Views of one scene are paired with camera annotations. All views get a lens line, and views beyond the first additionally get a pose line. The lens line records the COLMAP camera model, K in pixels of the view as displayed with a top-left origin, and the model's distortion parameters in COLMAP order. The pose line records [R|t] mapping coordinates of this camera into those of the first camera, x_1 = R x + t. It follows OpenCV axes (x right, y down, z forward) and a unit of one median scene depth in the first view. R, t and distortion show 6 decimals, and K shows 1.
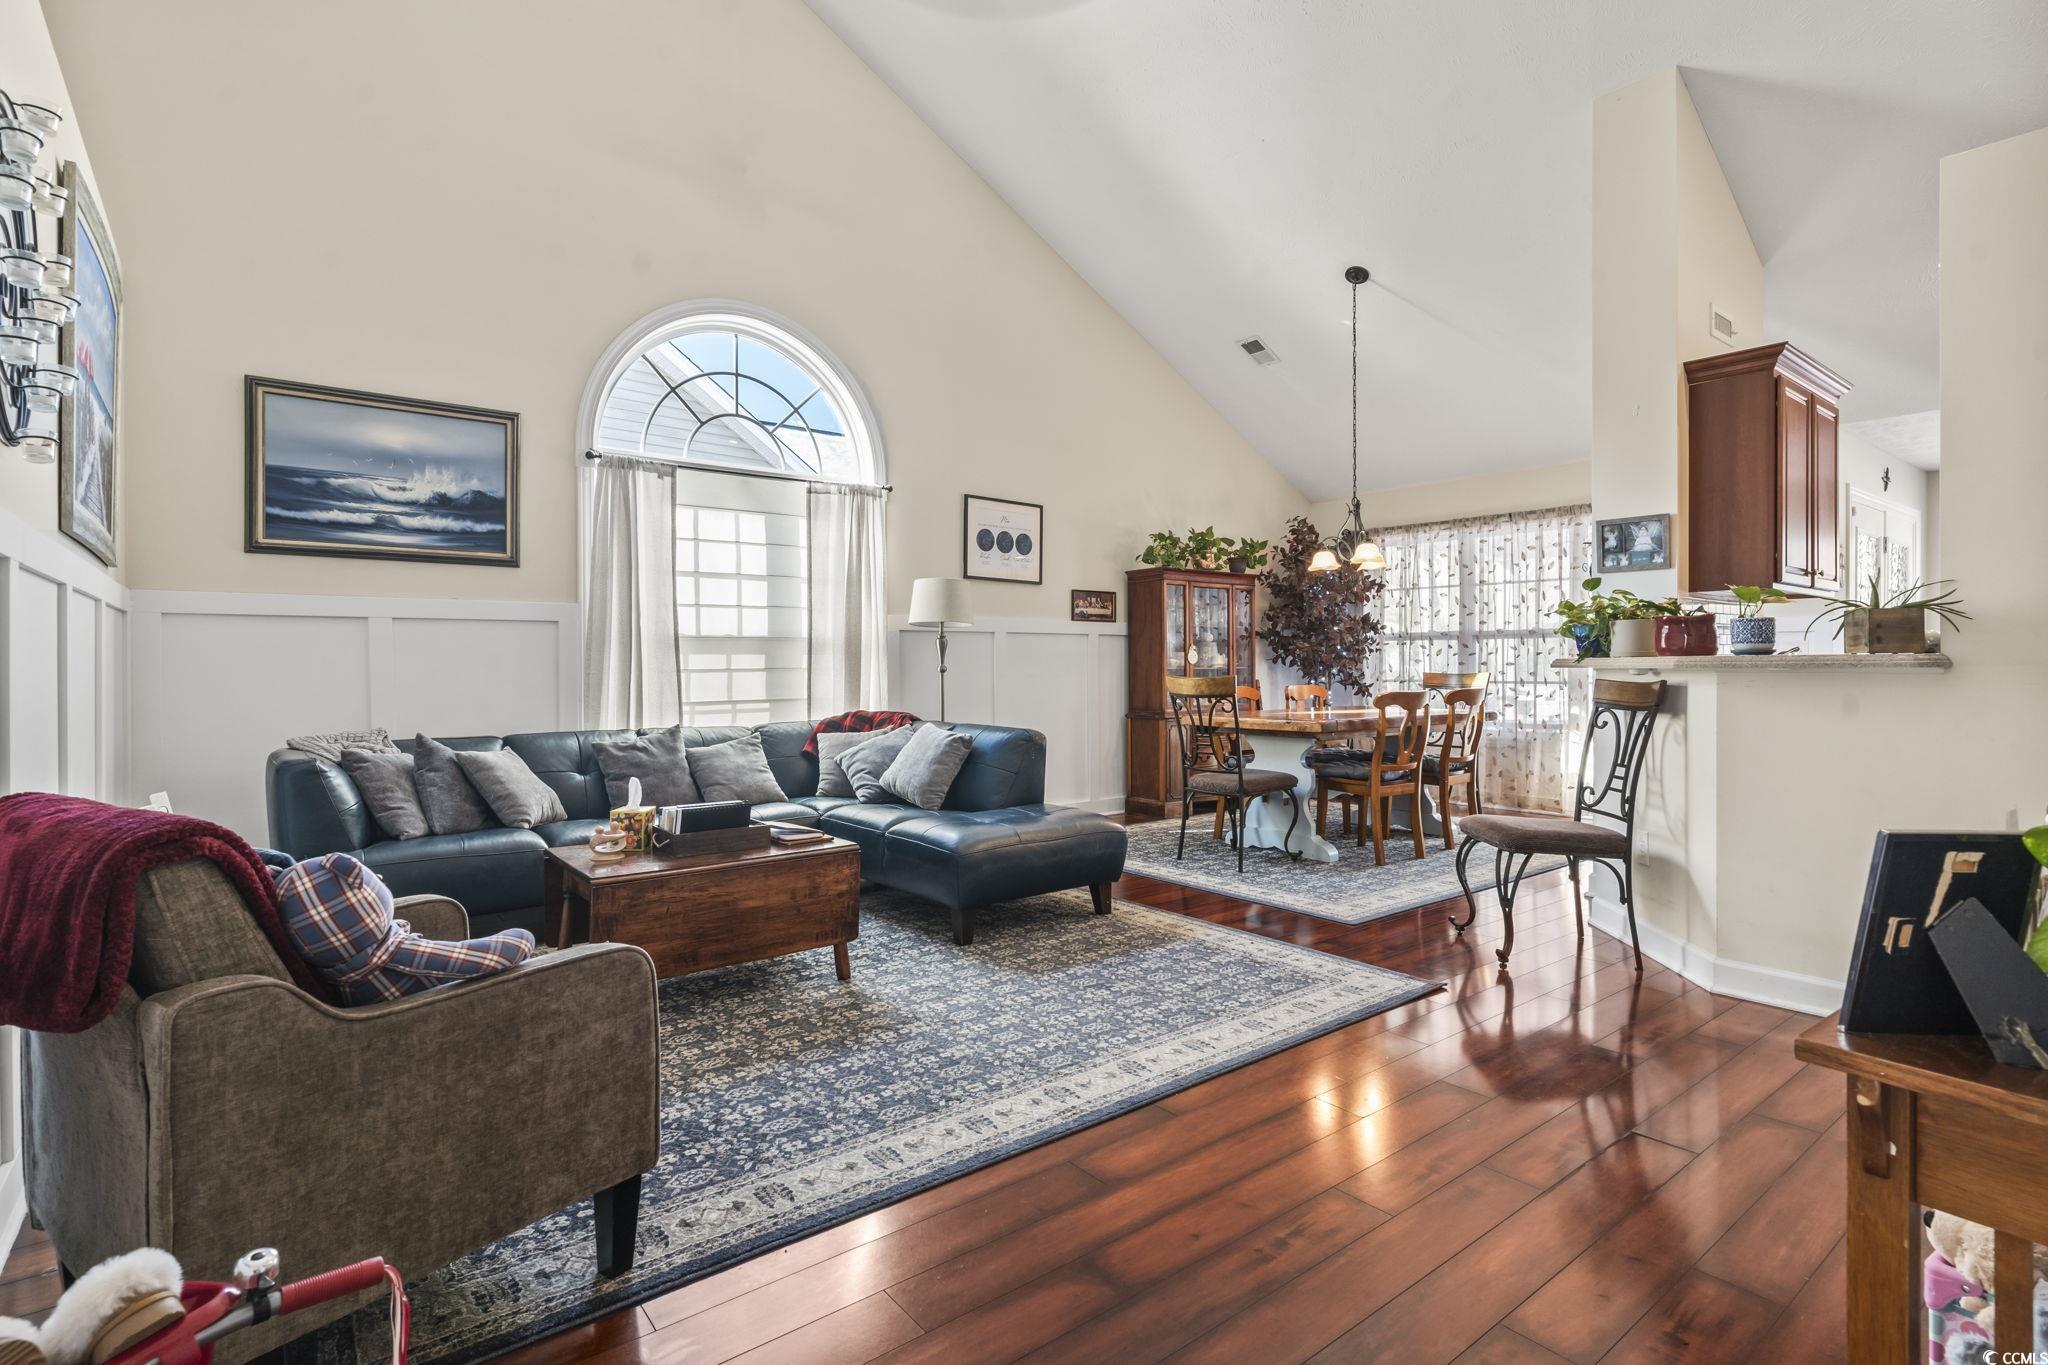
lens RADIAL K [[983.9, 0, 1023.5], [0, 983.9, 666.6], [0, 0, 1]] dist [-0.004096, 0.002337]
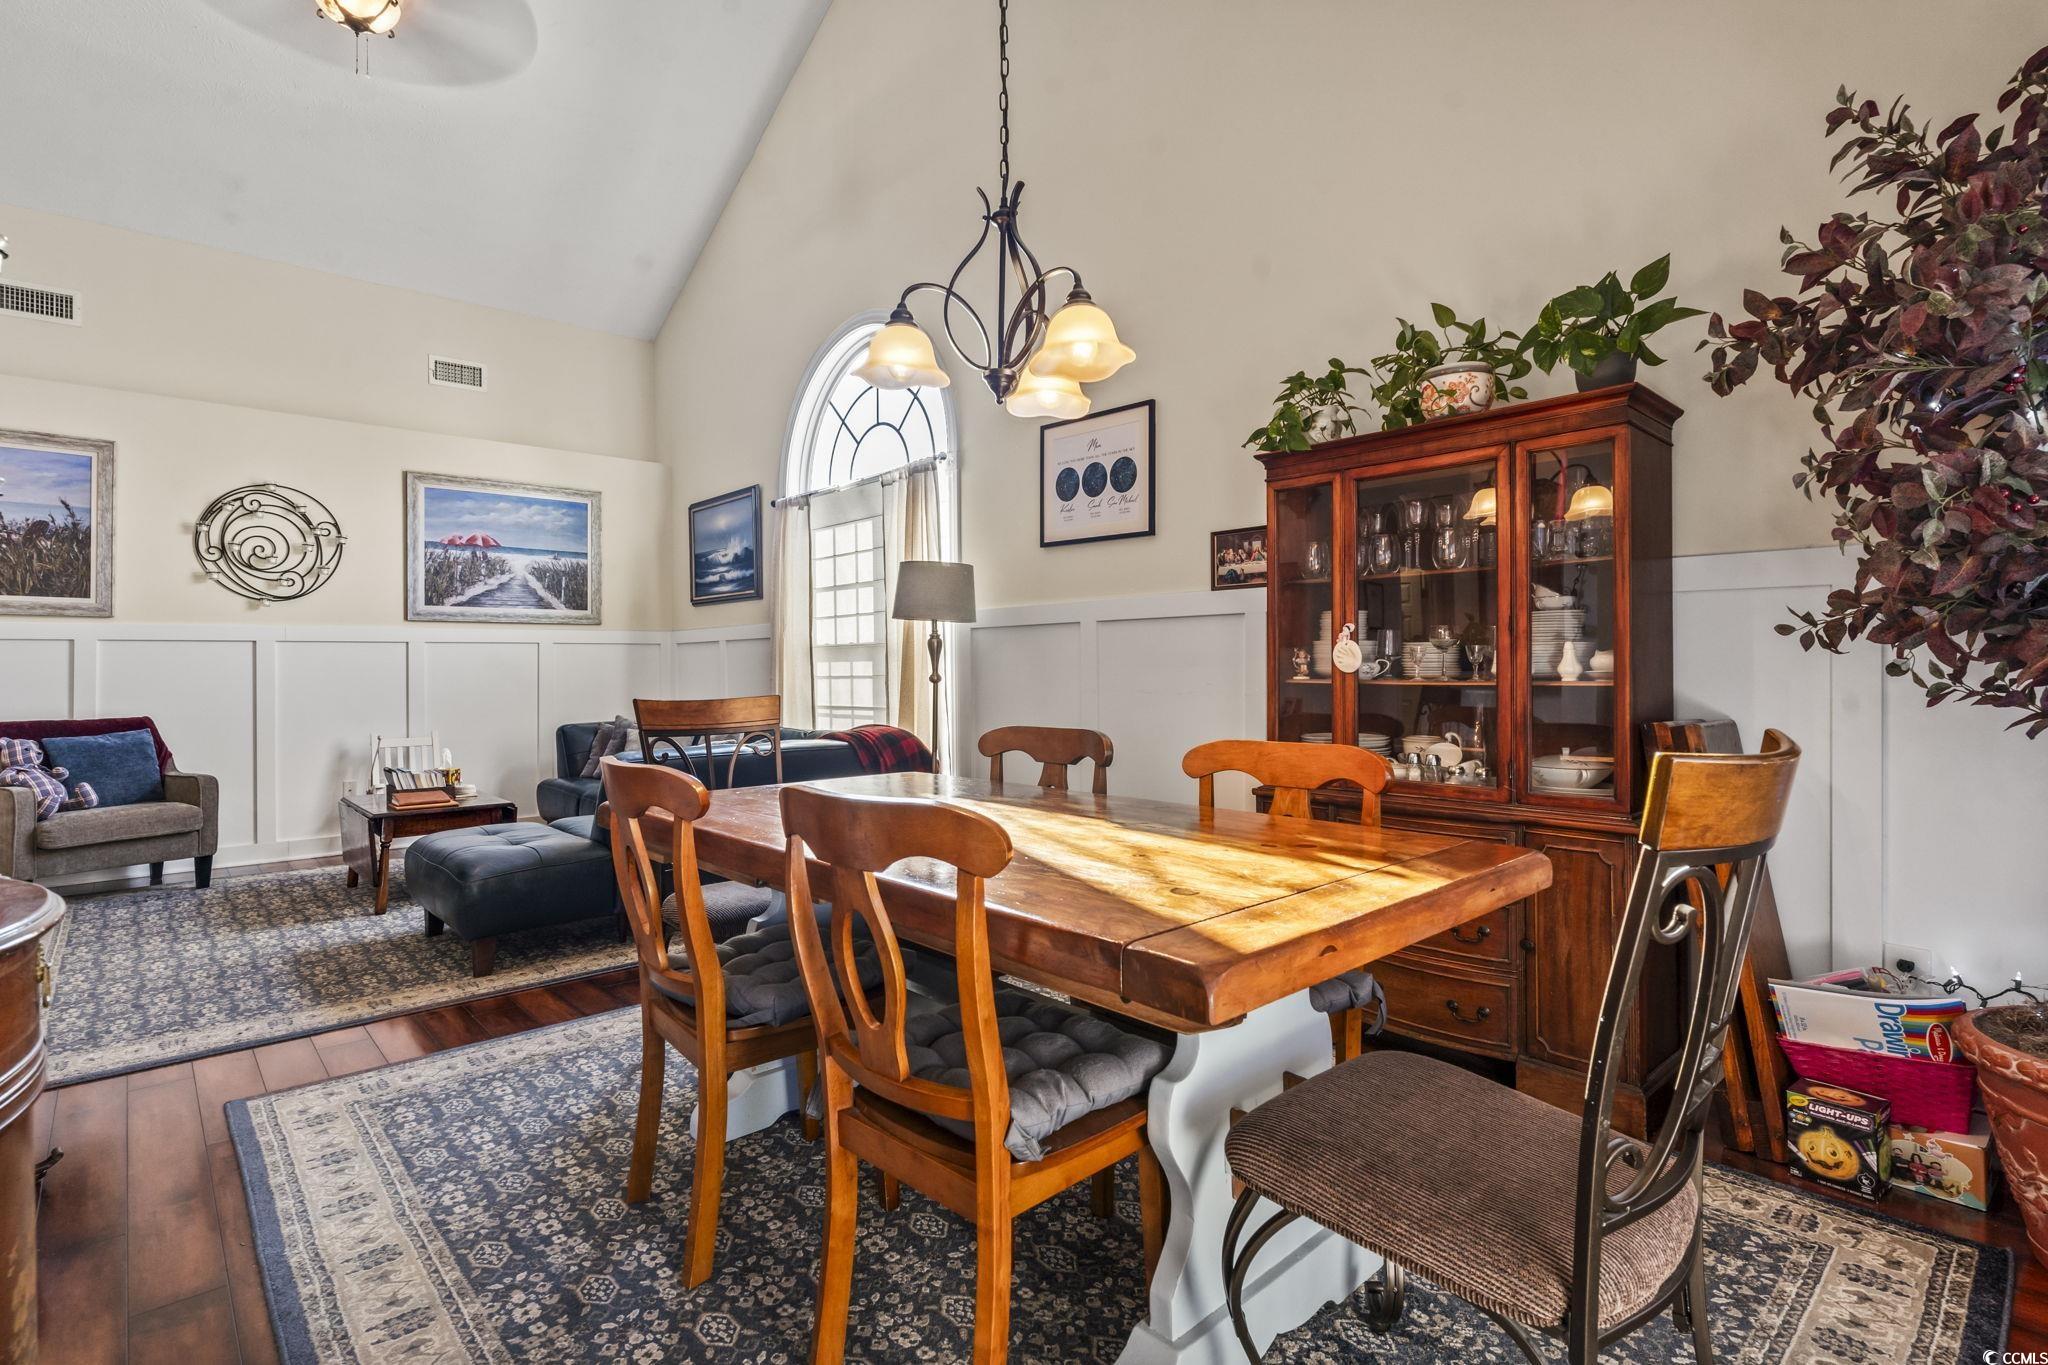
lens RADIAL K [[983.9, 0, 1014.0], [0, 983.9, 658.0], [0, 0, 1]] dist [-0.004096, 0.002337]
pose [[0.069532, -0.004257, -0.997571, 0.787396], [0.008035, 0.999961, -0.003707, -0.011144], [0.997547, -0.007757, 0.069564, 1.156205]]
